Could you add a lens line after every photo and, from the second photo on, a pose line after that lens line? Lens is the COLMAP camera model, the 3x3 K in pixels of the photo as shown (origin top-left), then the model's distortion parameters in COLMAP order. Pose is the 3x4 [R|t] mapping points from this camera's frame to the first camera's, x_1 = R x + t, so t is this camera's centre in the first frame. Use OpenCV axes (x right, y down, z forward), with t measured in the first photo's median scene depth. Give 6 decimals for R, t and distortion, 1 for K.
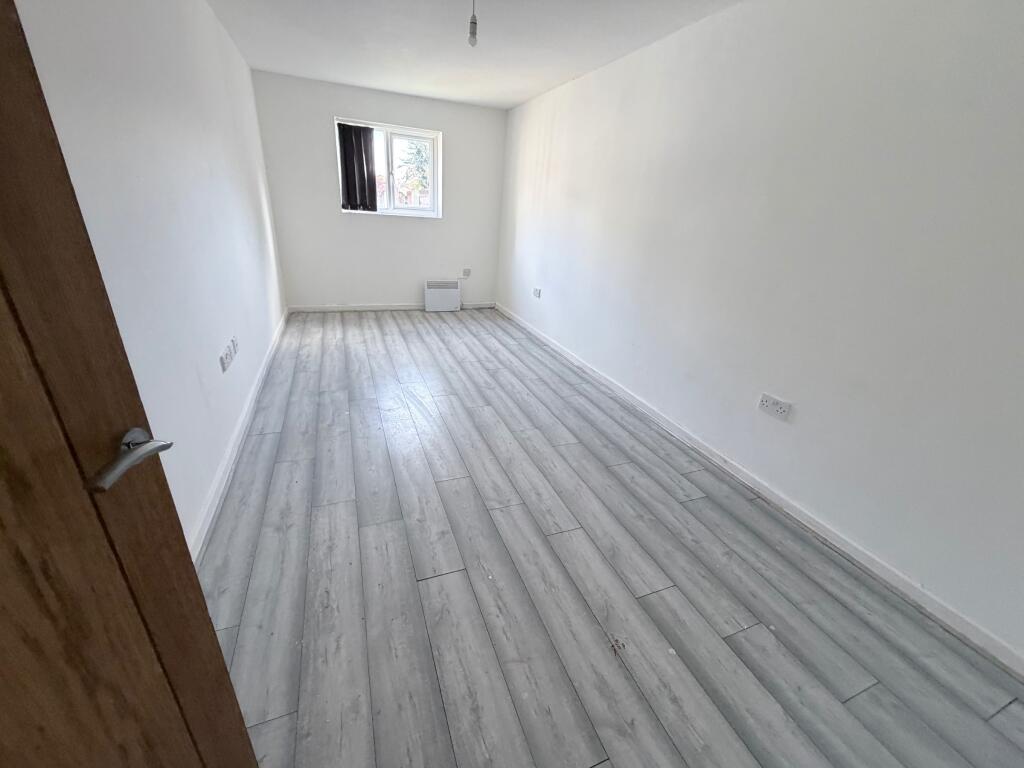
lens RADIAL K [[406.4, 0, 511.1], [0, 406.4, 381.4], [0, 0, 1]] dist [-0.001895, 0.000068]
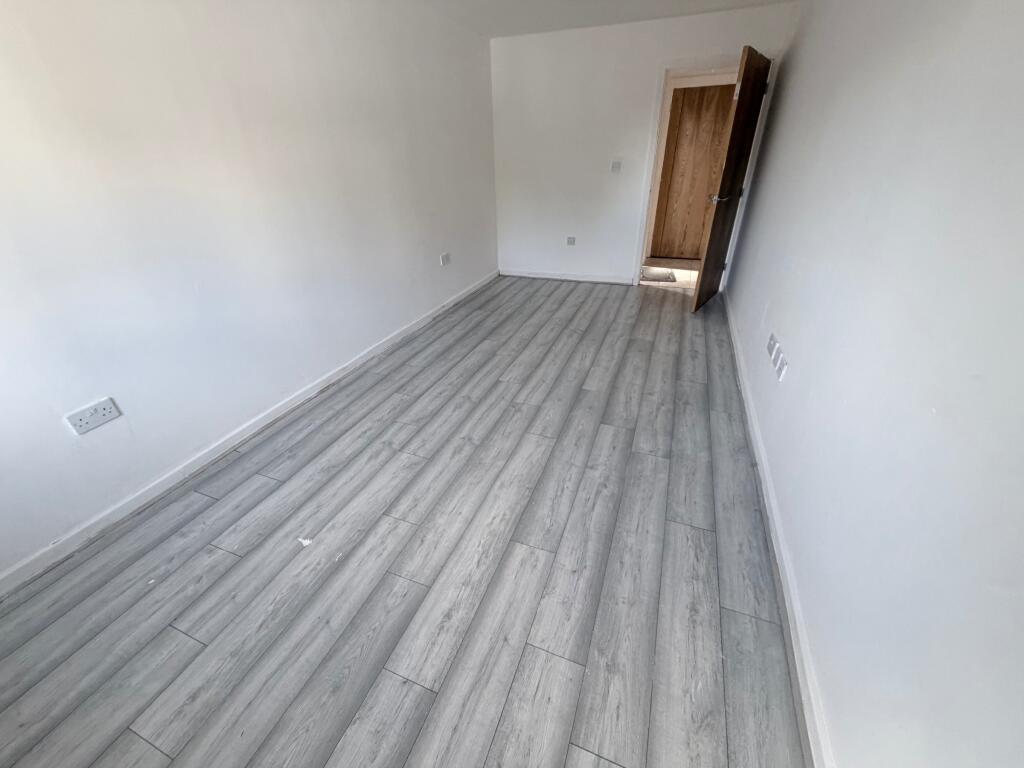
lens RADIAL K [[406.4, 0, 513.2], [0, 406.4, 386.1], [0, 0, 1]] dist [-0.001895, 0.000068]
pose [[-0.732261, -0.381170, 0.564361, -0.550340], [0.245457, 0.625278, 0.740796, -0.559148], [-0.635252, 0.680982, -0.364306, 1.189728]]
